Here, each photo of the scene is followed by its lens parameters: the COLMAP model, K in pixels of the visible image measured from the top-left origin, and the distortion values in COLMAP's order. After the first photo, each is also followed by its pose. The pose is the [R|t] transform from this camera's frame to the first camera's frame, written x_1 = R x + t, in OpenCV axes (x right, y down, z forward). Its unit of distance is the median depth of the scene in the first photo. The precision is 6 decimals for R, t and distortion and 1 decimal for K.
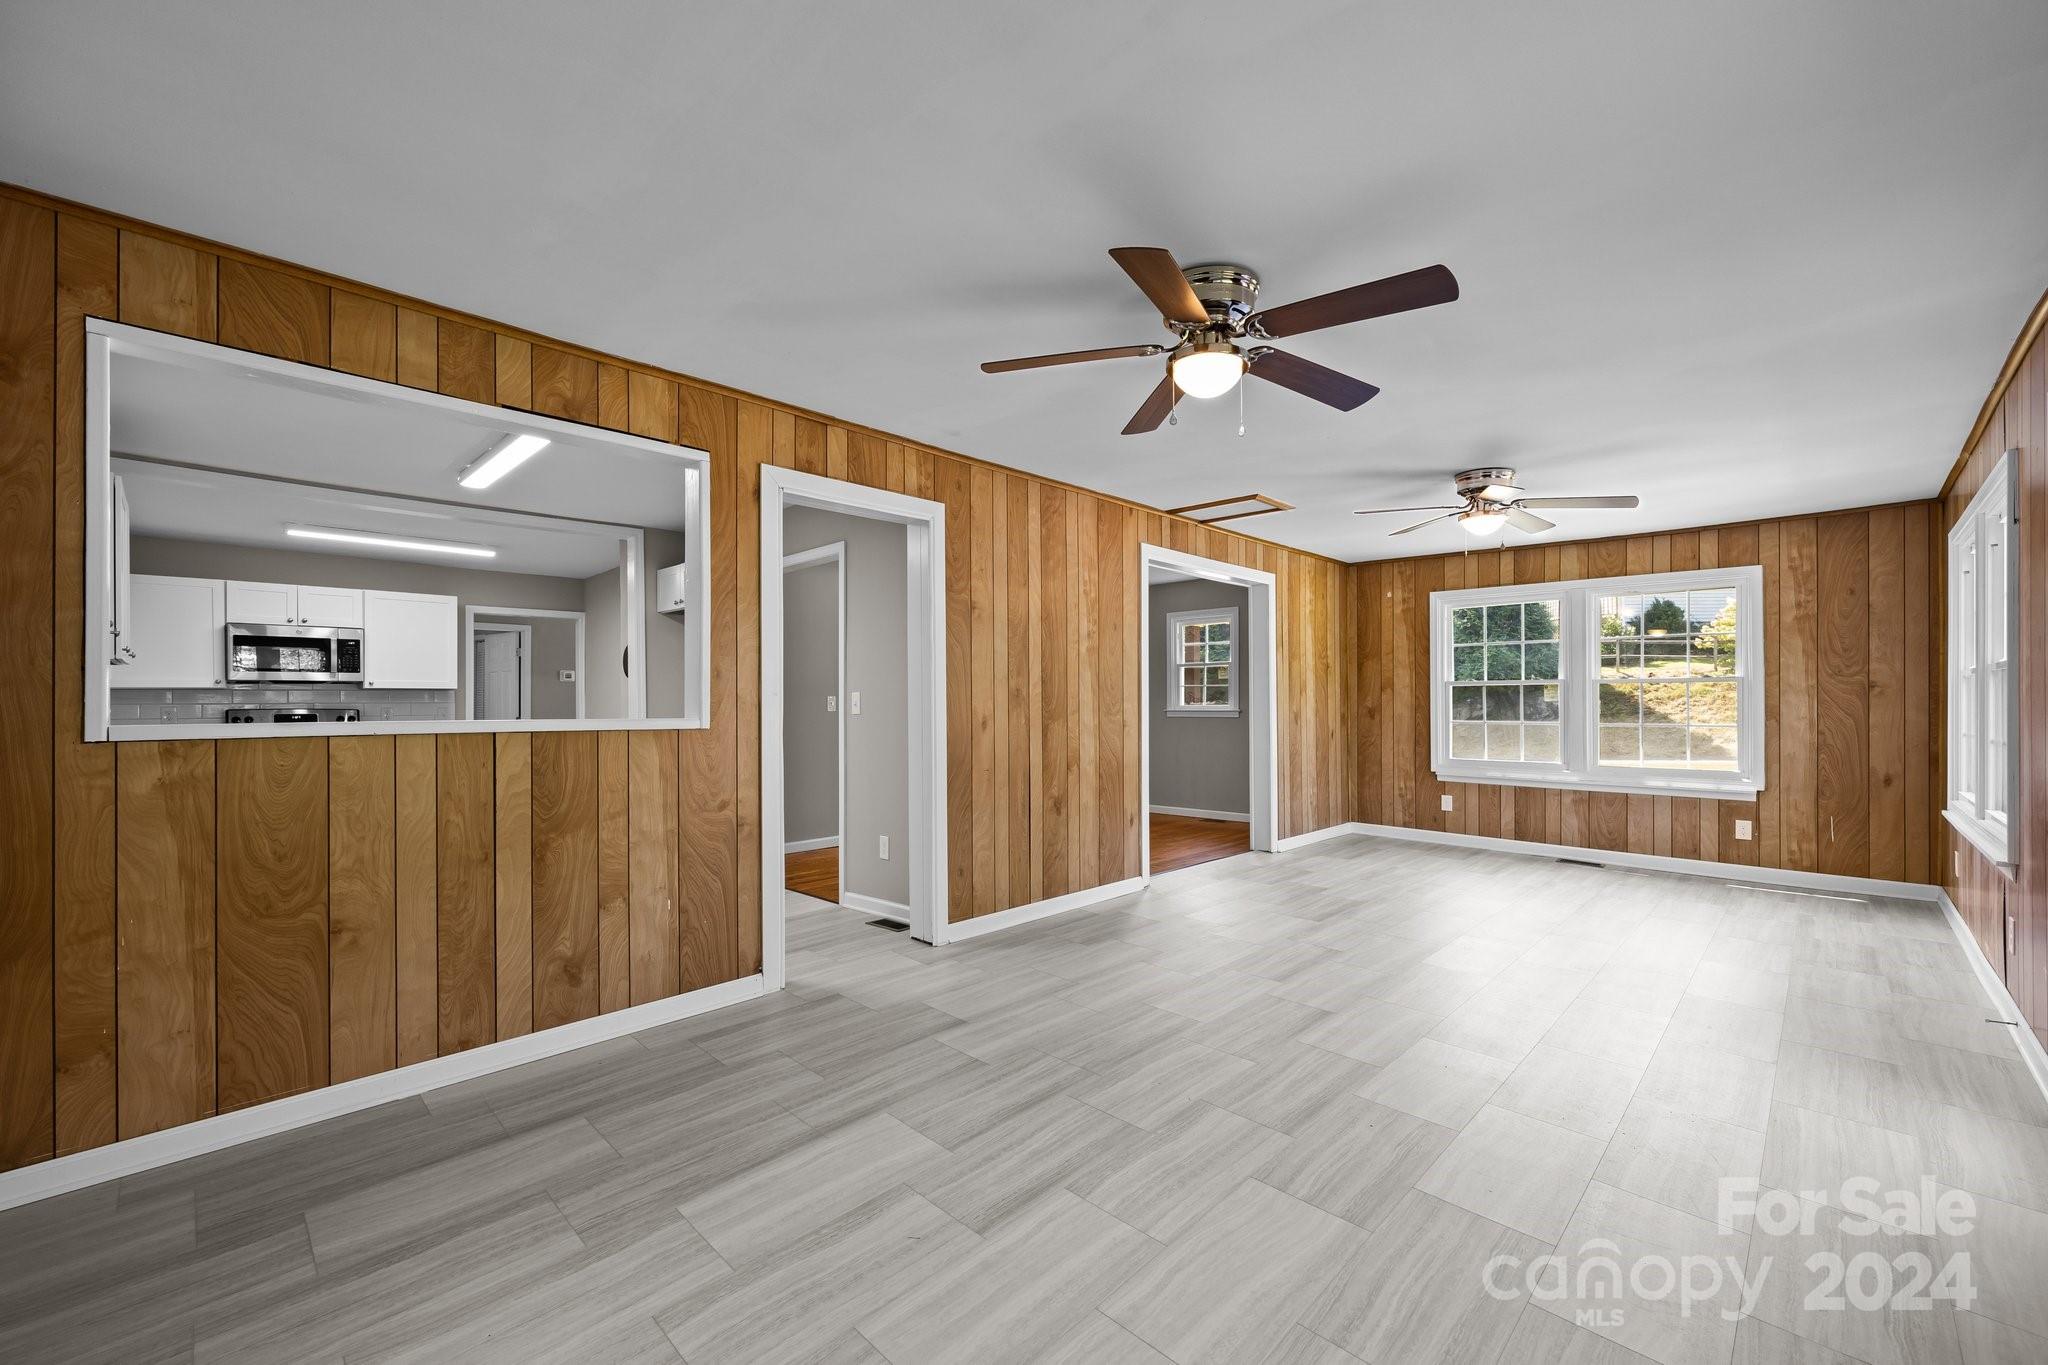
lens RADIAL K [[828.9, 0, 1027.0], [0, 828.9, 697.9], [0, 0, 1]] dist [0.000301, 0.000400]
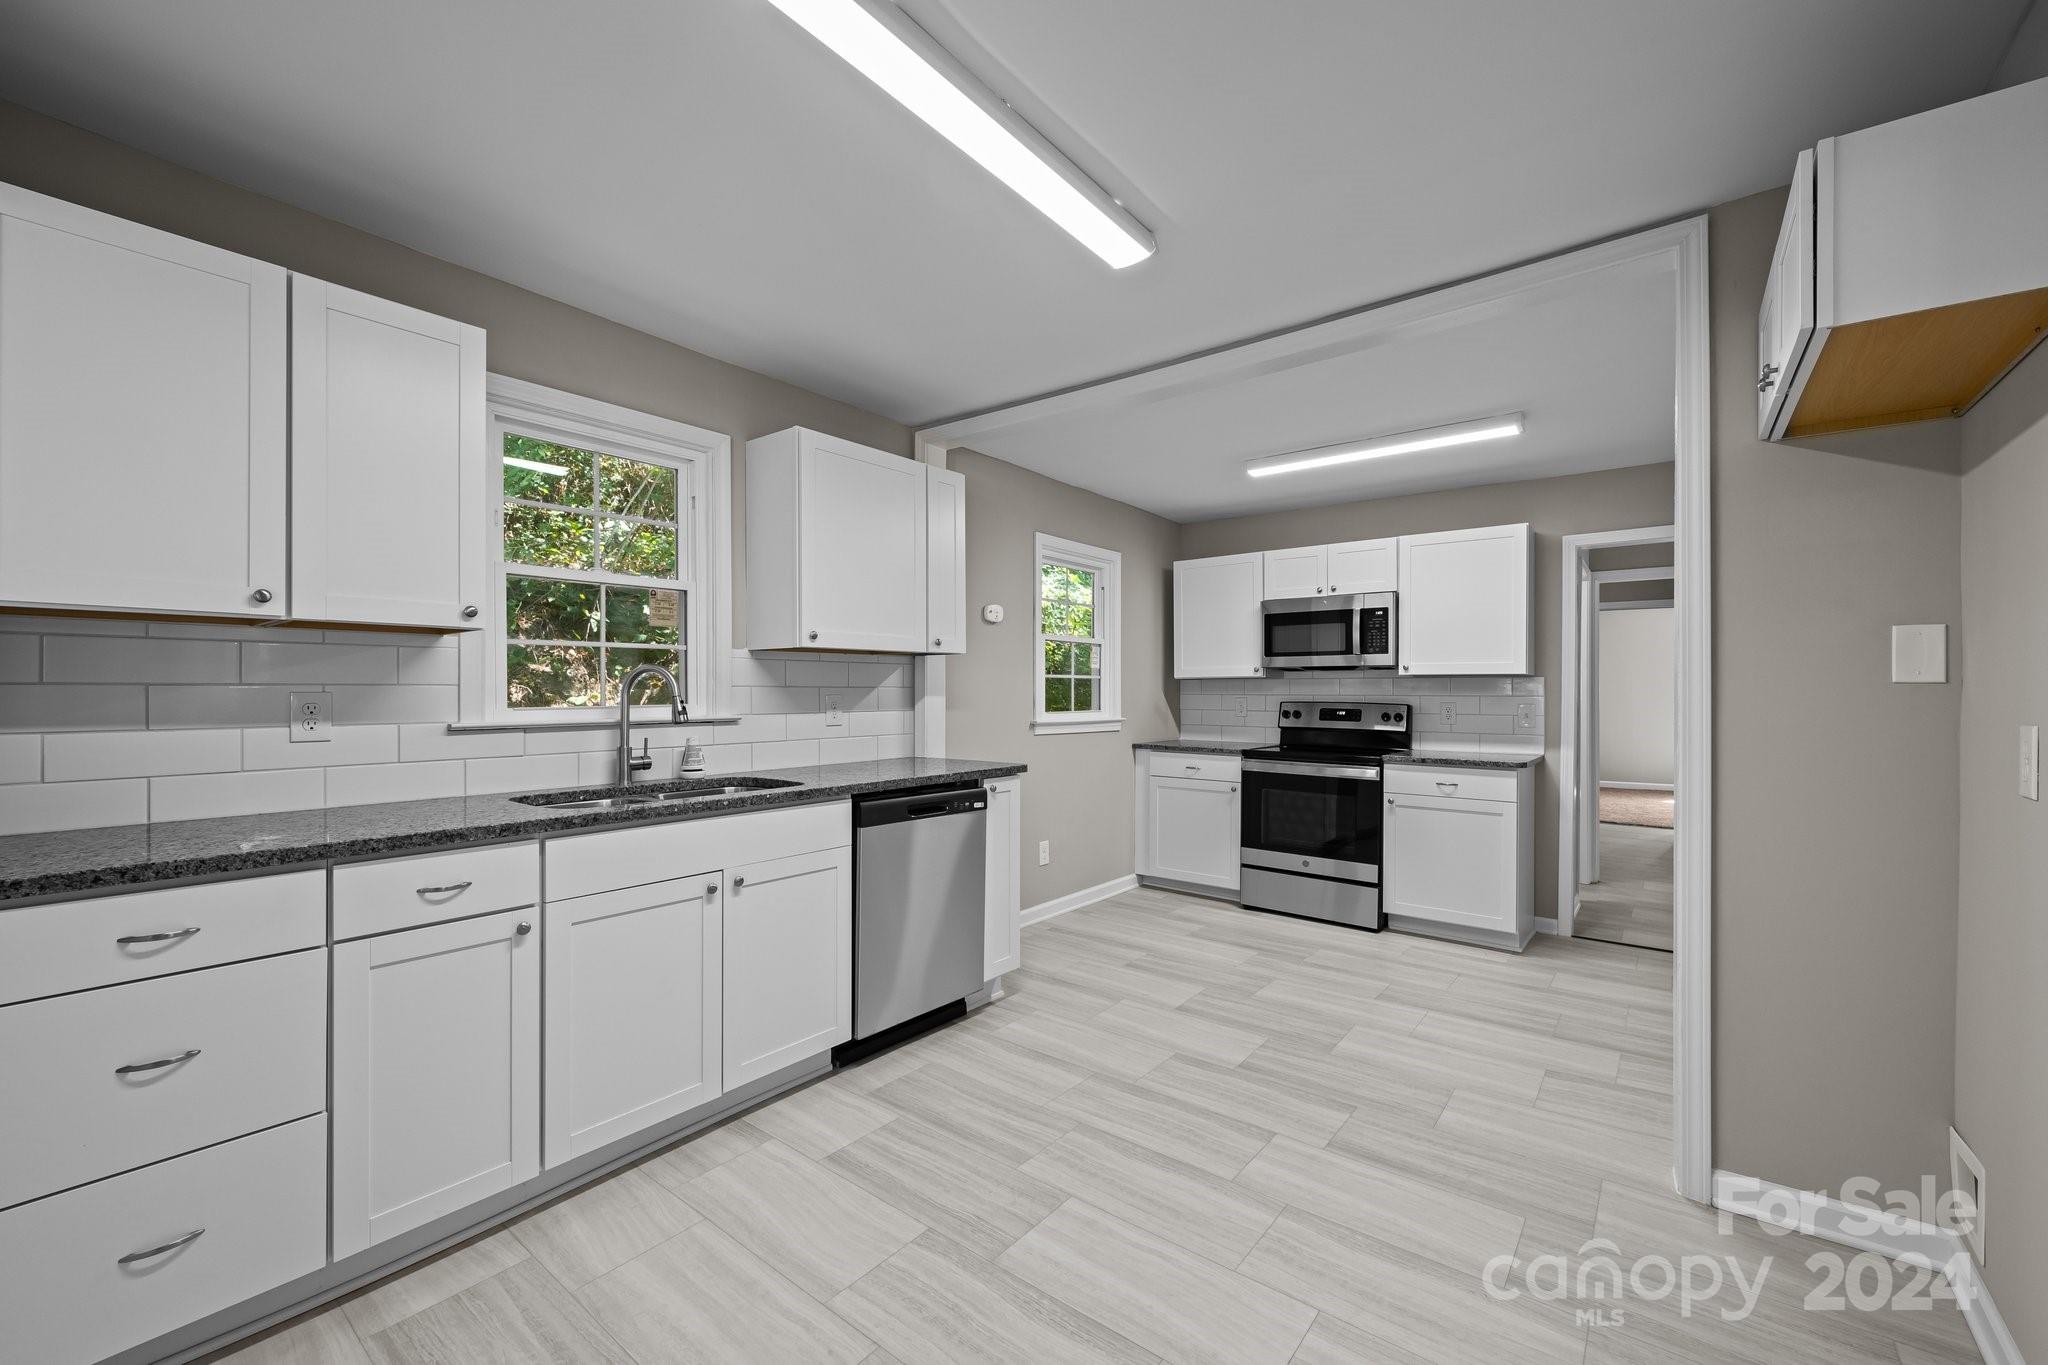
lens RADIAL K [[828.9, 0, 1032.2], [0, 828.9, 690.3], [0, 0, 1]] dist [0.000301, 0.000400]
pose [[0.110429, 0.008262, -0.993850, -0.146122], [0.001669, 0.999962, 0.008498, -0.005928], [0.993883, -0.002597, 0.110411, 0.691155]]
